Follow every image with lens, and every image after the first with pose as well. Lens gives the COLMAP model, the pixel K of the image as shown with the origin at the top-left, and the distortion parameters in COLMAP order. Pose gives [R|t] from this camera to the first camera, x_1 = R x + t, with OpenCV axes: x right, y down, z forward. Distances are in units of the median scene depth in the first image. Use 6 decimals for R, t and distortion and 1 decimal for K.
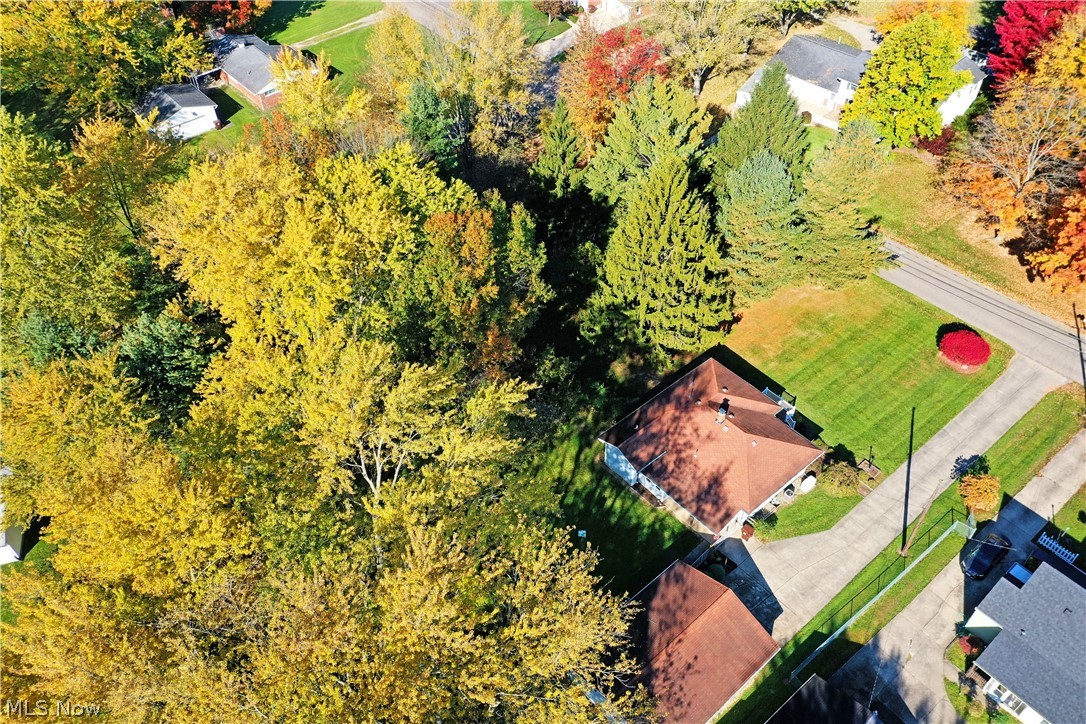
lens RADIAL K [[859.3, 0, 542.7], [0, 859.3, 361.3], [0, 0, 1]] dist [0.008611, -0.002075]
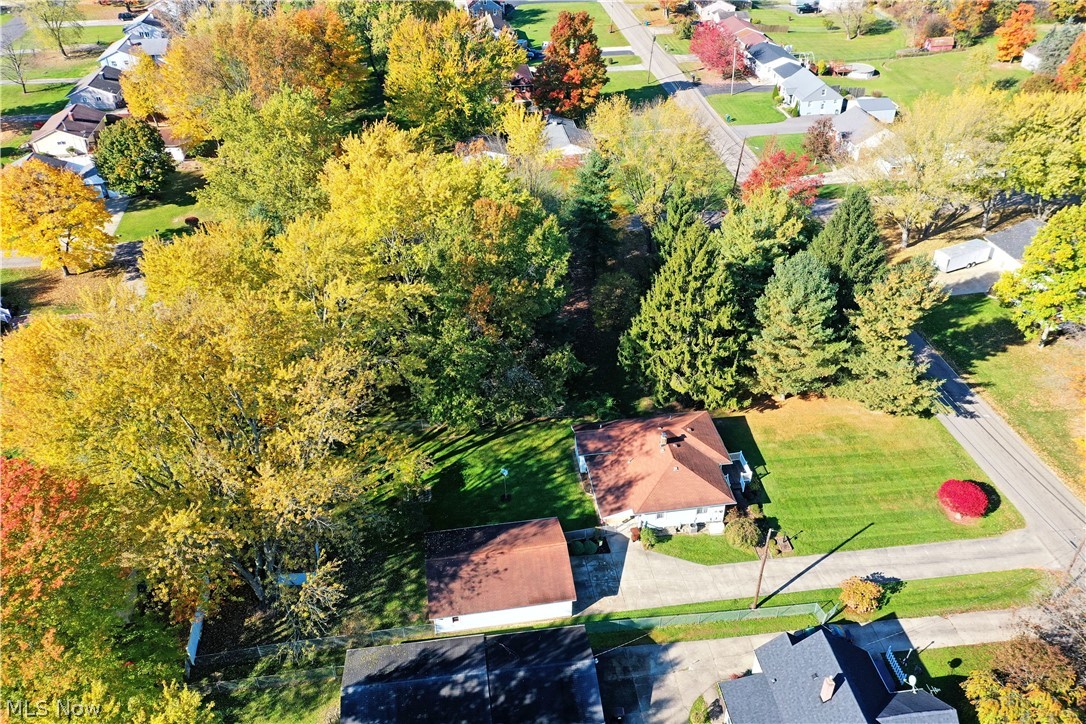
lens RADIAL K [[859.3, 0, 542.7], [0, 859.3, 362.4], [0, 0, 1]] dist [0.008611, -0.002075]
pose [[0.842882, 0.312542, -0.438027, 0.529505], [-0.381790, 0.920992, -0.077519, 0.116186], [0.379191, 0.232574, 0.895613, -0.120259]]
